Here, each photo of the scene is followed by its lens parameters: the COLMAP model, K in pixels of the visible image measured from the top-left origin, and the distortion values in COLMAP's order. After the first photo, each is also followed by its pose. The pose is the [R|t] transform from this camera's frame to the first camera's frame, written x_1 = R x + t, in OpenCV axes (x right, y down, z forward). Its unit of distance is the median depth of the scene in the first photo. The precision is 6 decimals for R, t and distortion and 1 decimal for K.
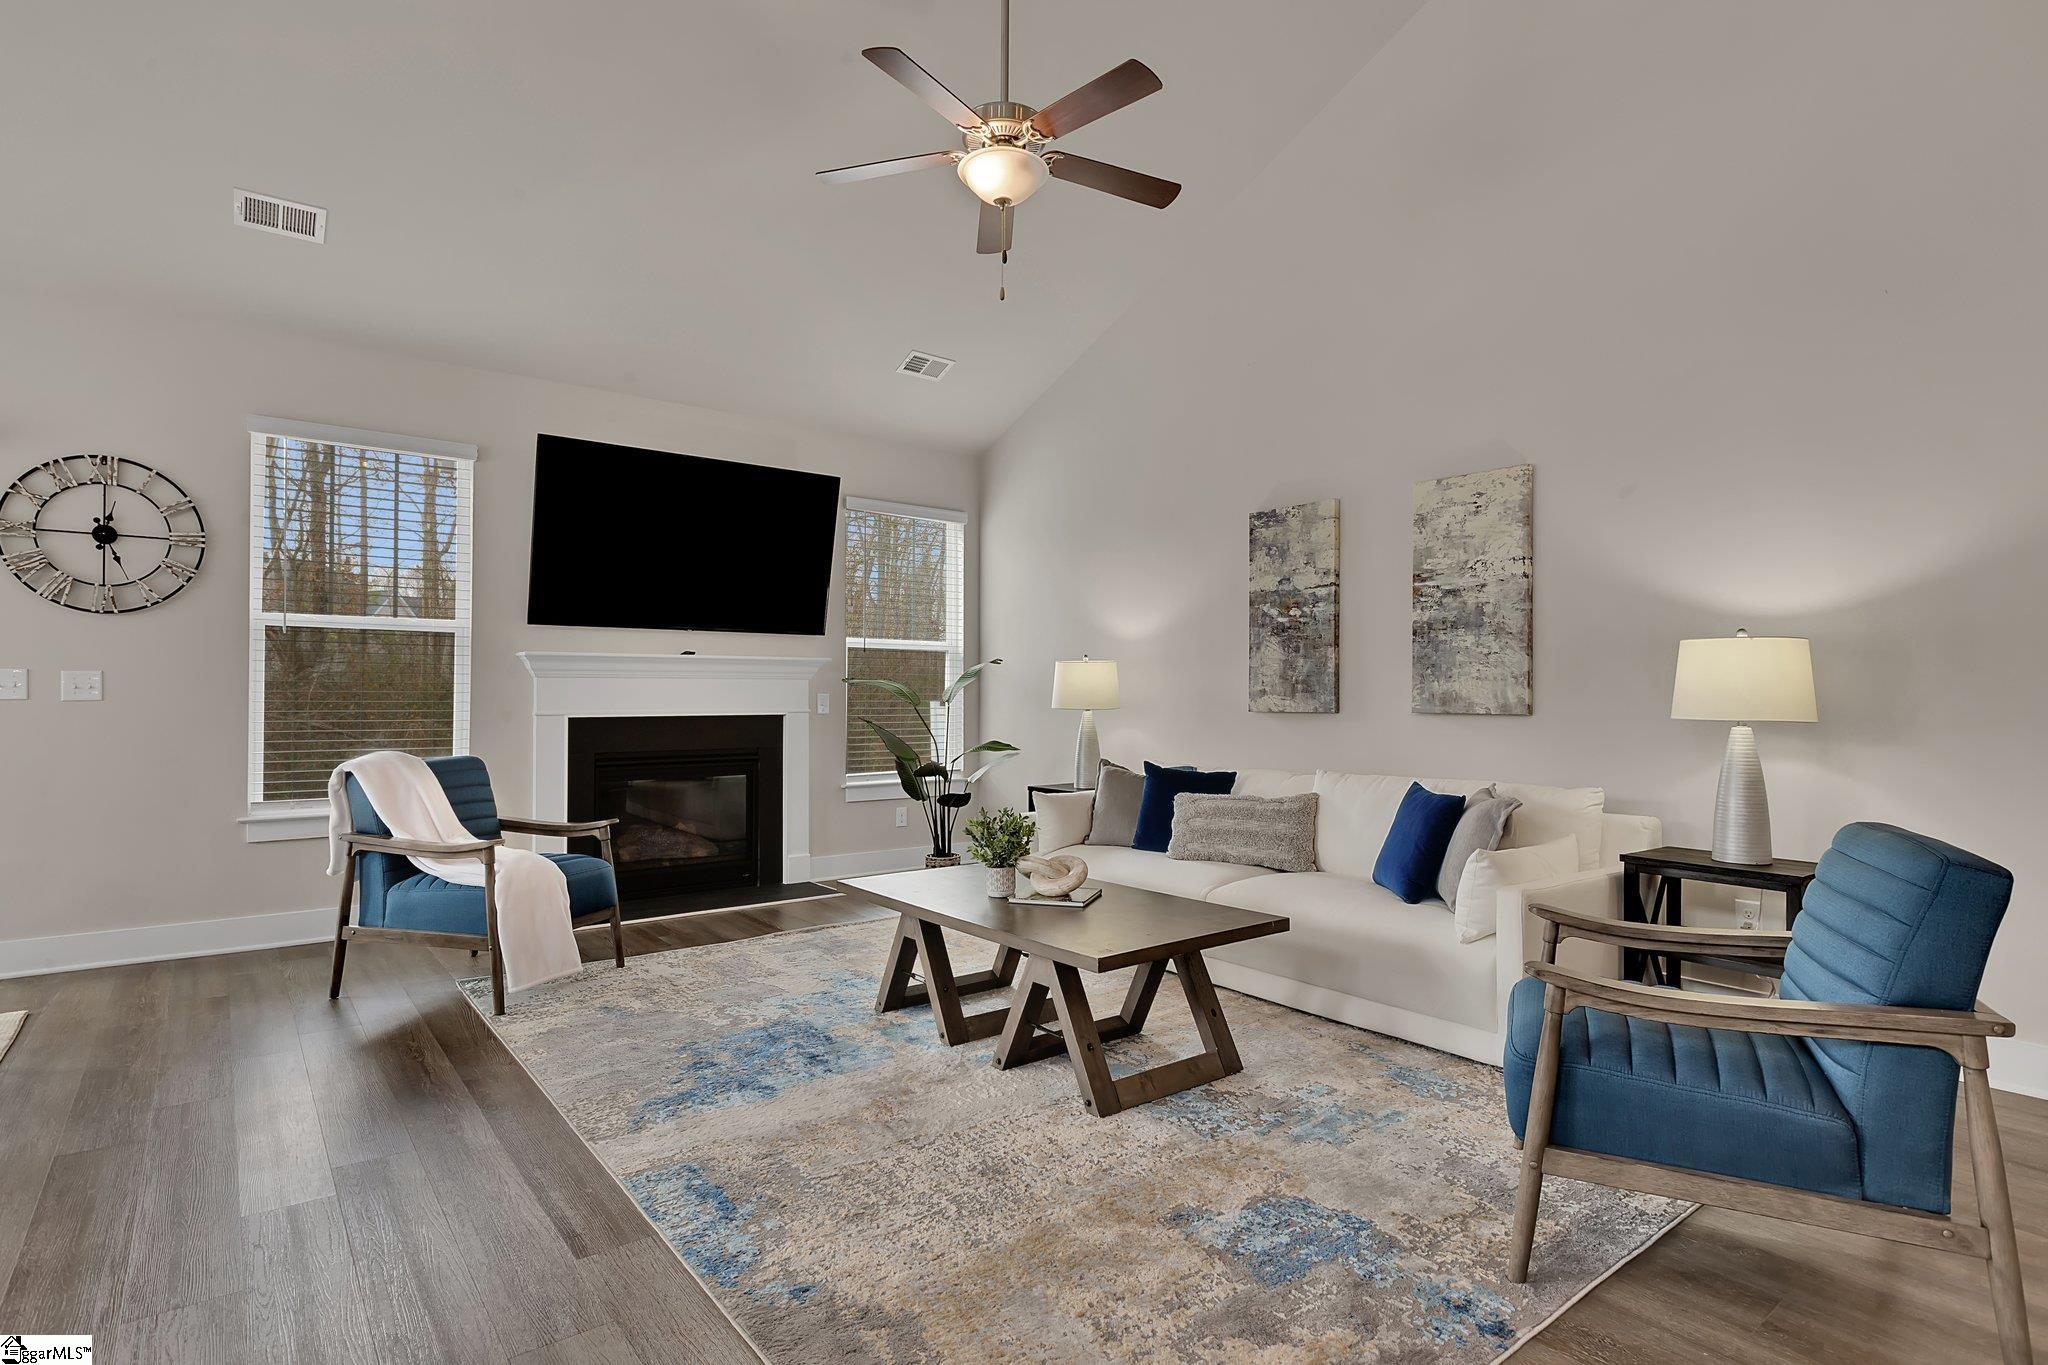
lens RADIAL K [[1035.7, 0, 1024.0], [0, 1035.7, 682.5], [0, 0, 1]] dist [-0.000185, 0.000022]
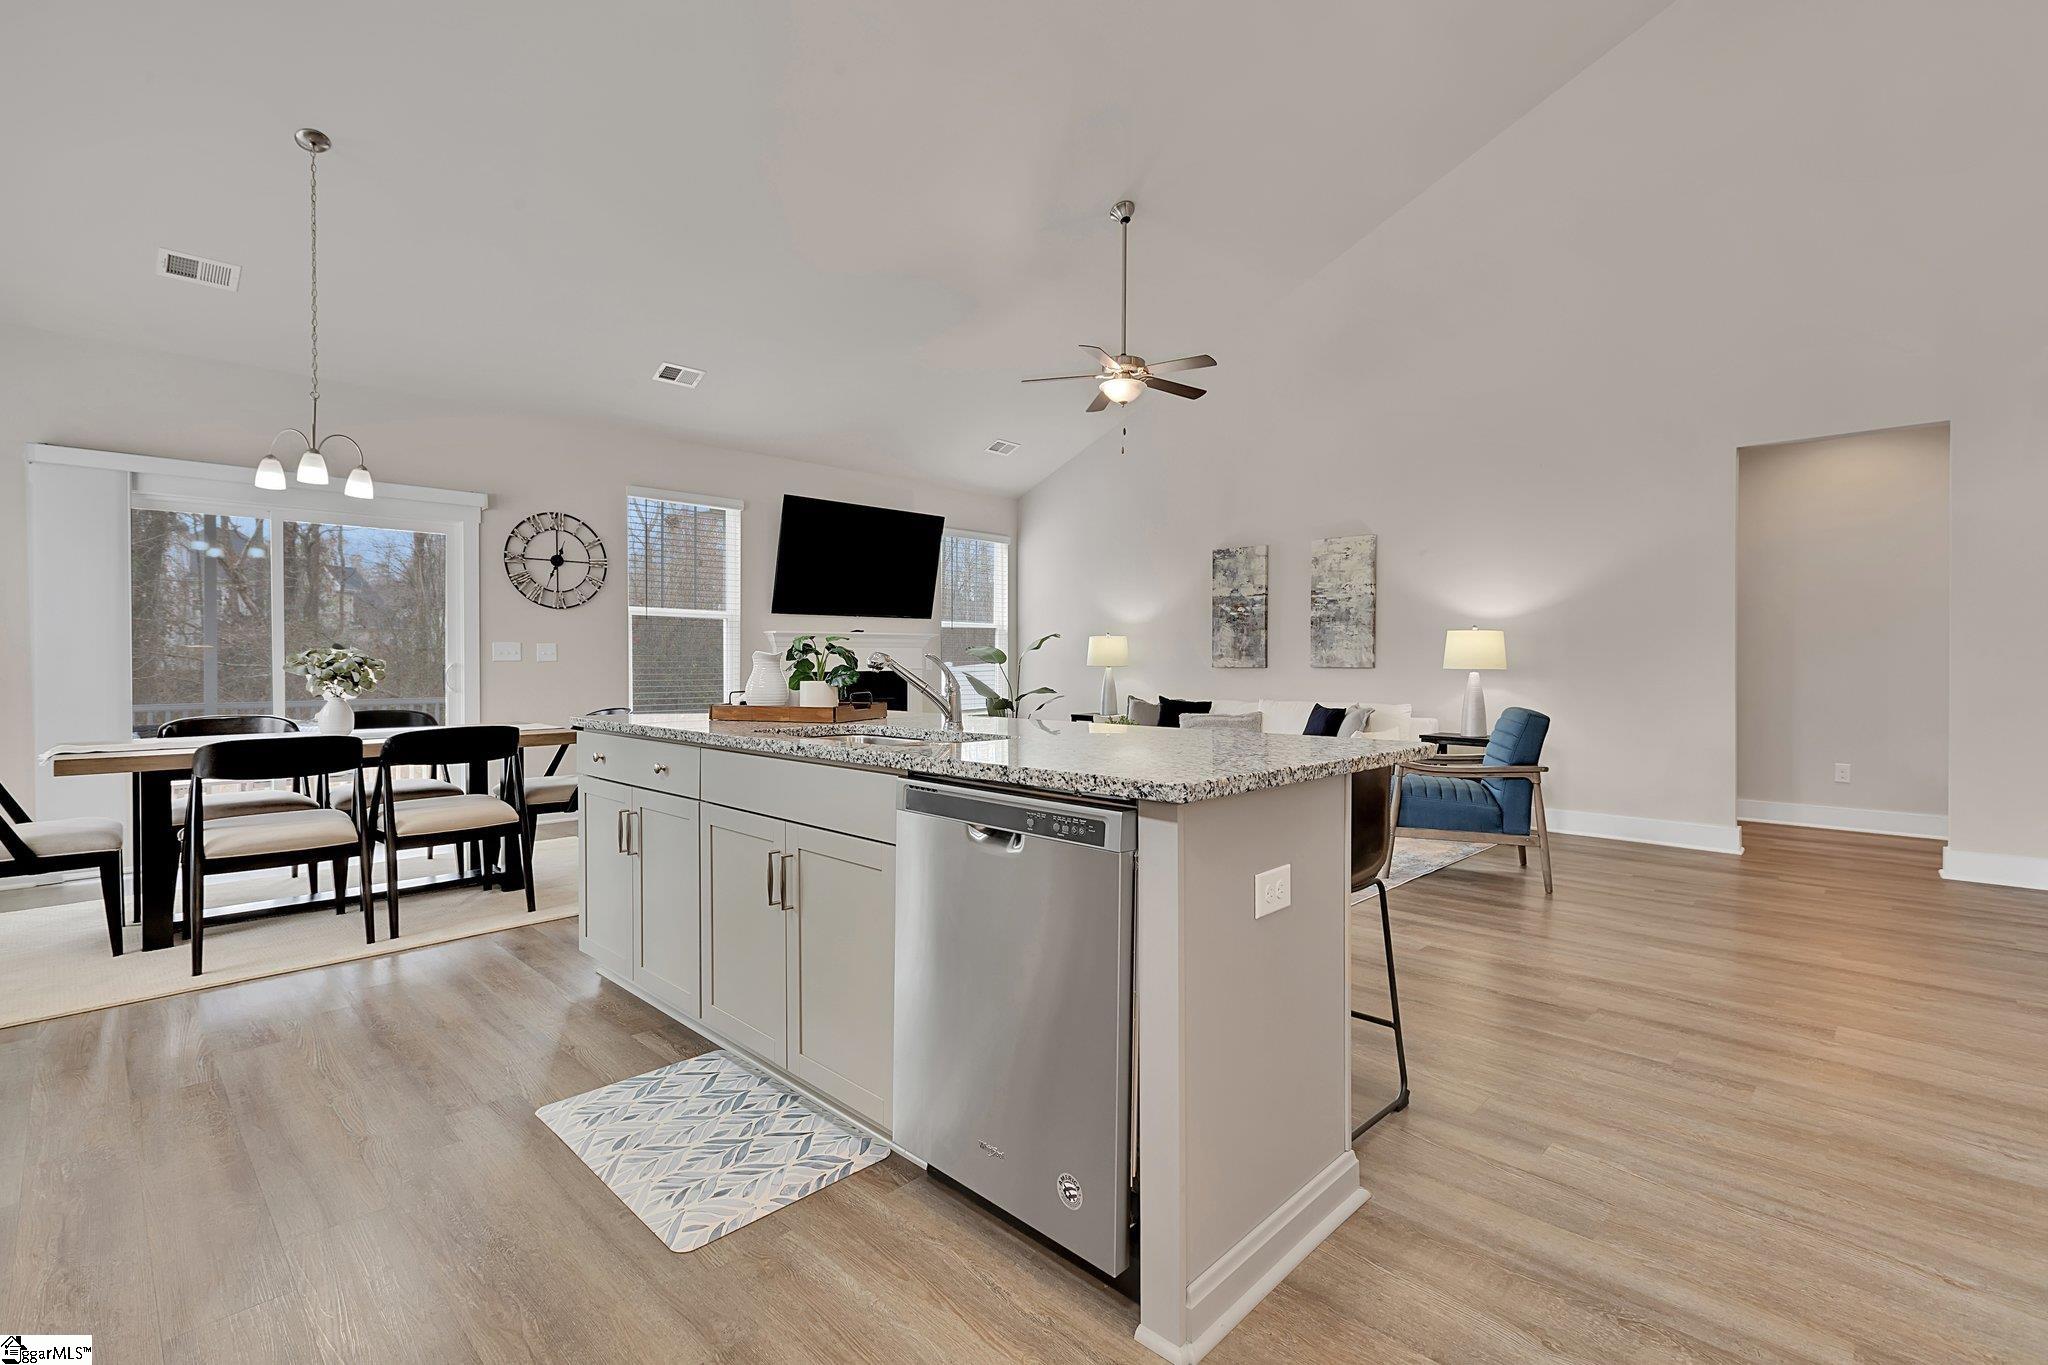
lens RADIAL K [[925.6, 0, 1025.8], [0, 925.6, 674.8], [0, 0, 1]] dist [0.001826, 0.000530]
pose [[0.991249, -0.003709, 0.131957, -0.325594], [-0.000246, 0.999552, 0.029941, -0.005844], [-0.132009, -0.029712, 0.990803, -0.528308]]
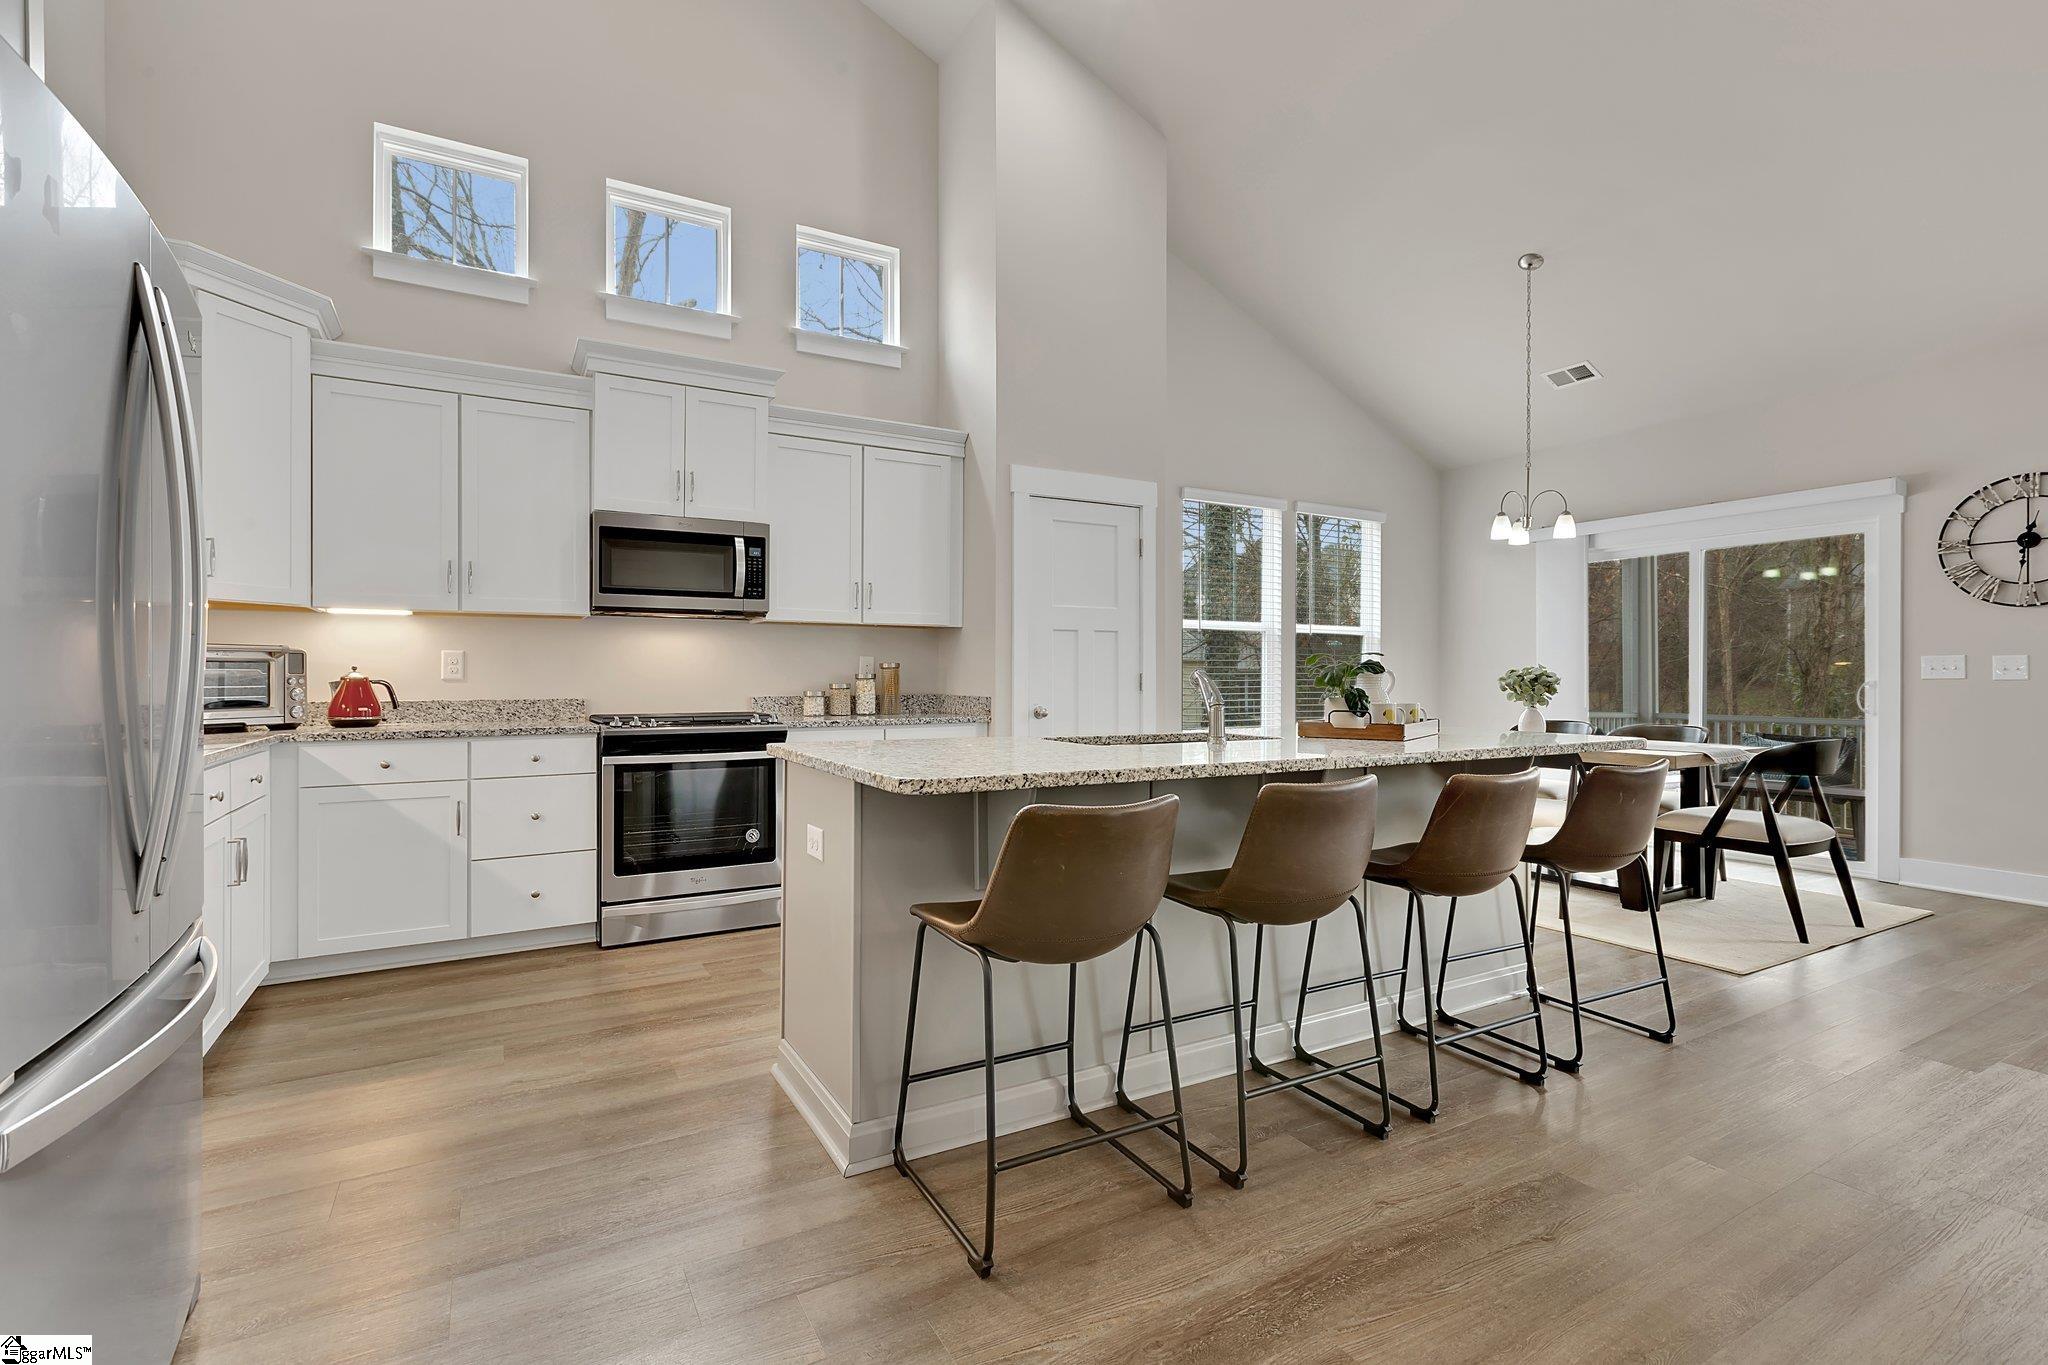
lens RADIAL K [[925.6, 0, 1025.8], [0, 925.6, 674.8], [0, 0, 1]] dist [0.001826, 0.000530]
pose [[-0.150515, -0.002806, -0.988604, 0.318362], [0.012305, 0.999913, -0.004712, 0.002389], [0.988531, -0.012874, -0.150468, 0.019759]]
